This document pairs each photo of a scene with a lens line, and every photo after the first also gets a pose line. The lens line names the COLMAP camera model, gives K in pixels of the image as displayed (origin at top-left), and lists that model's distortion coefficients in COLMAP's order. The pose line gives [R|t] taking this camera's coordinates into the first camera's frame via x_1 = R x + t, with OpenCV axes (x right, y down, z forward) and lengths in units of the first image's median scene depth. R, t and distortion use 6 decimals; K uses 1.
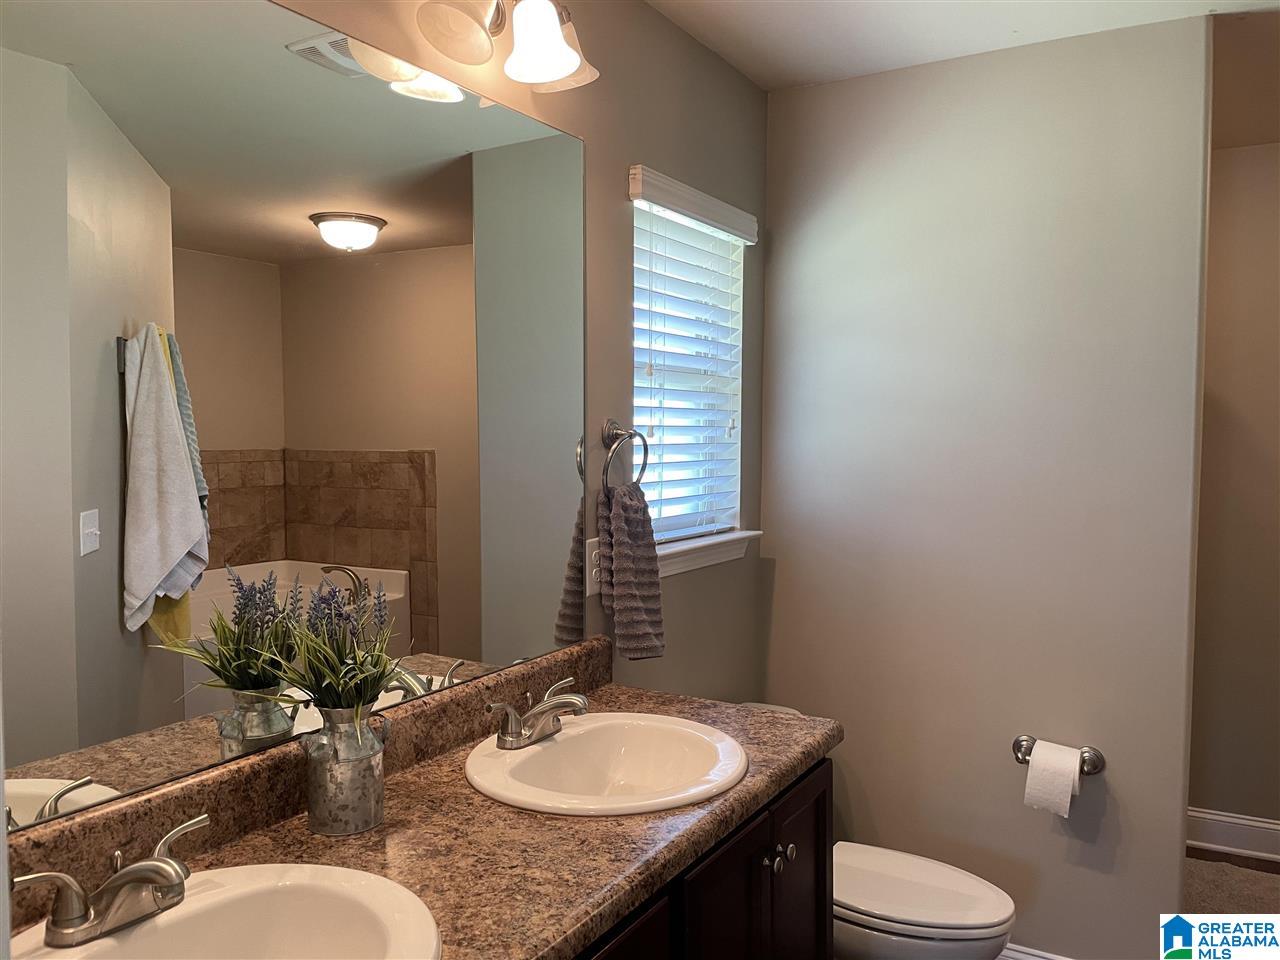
lens RADIAL K [[970.3, 0, 640.4], [0, 970.3, 479.7], [0, 0, 1]] dist [0.016213, -0.025168]
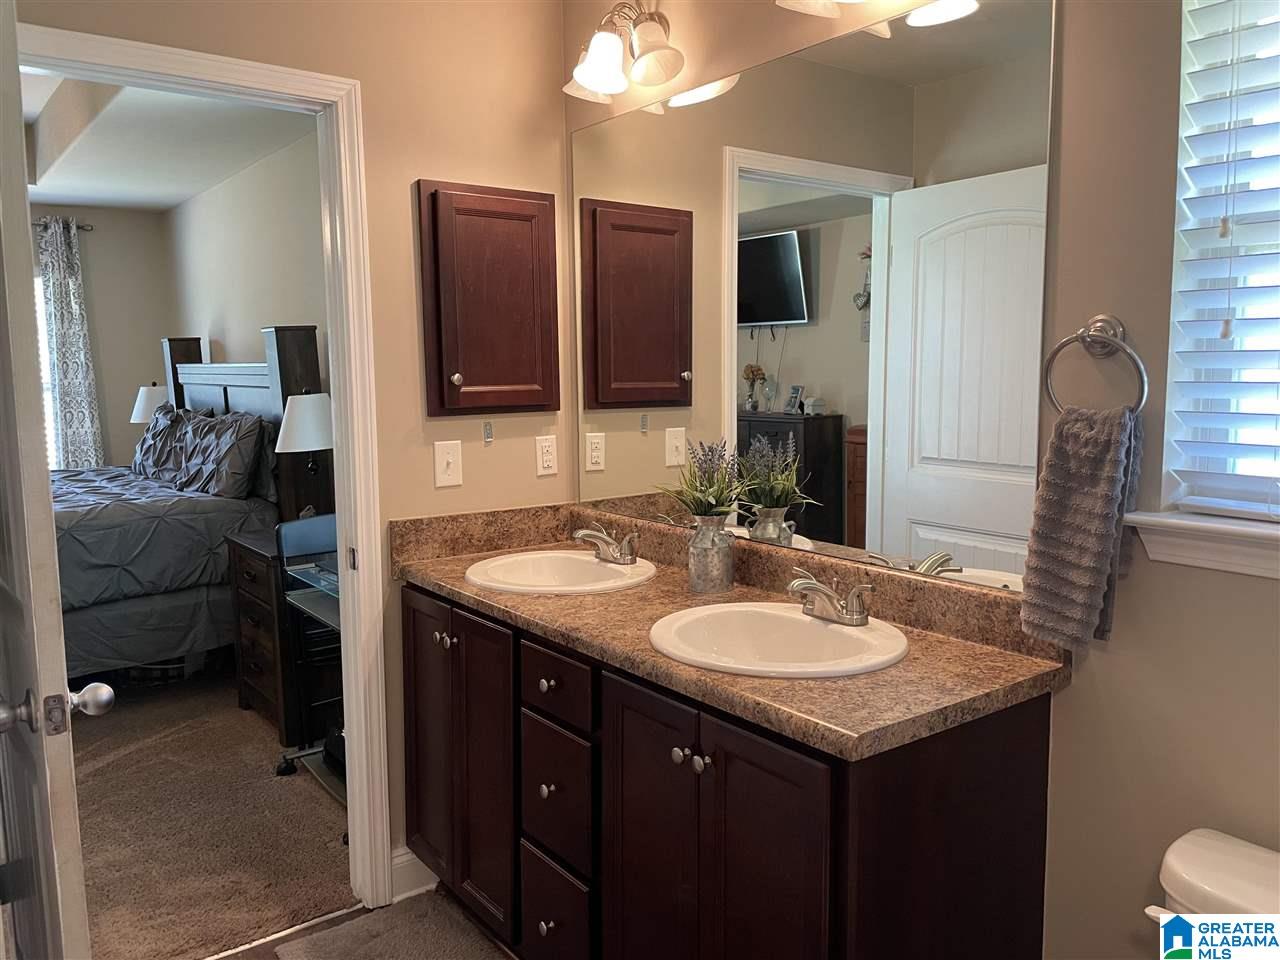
lens RADIAL K [[970.3, 0, 639.9], [0, 970.3, 479.0], [0, 0, 1]] dist [0.016213, -0.025168]
pose [[-0.361518, 0.124156, -0.924062, 0.996163], [-0.031602, 0.988893, 0.145230, -0.051650], [0.931830, 0.081706, -0.353579, 1.179150]]
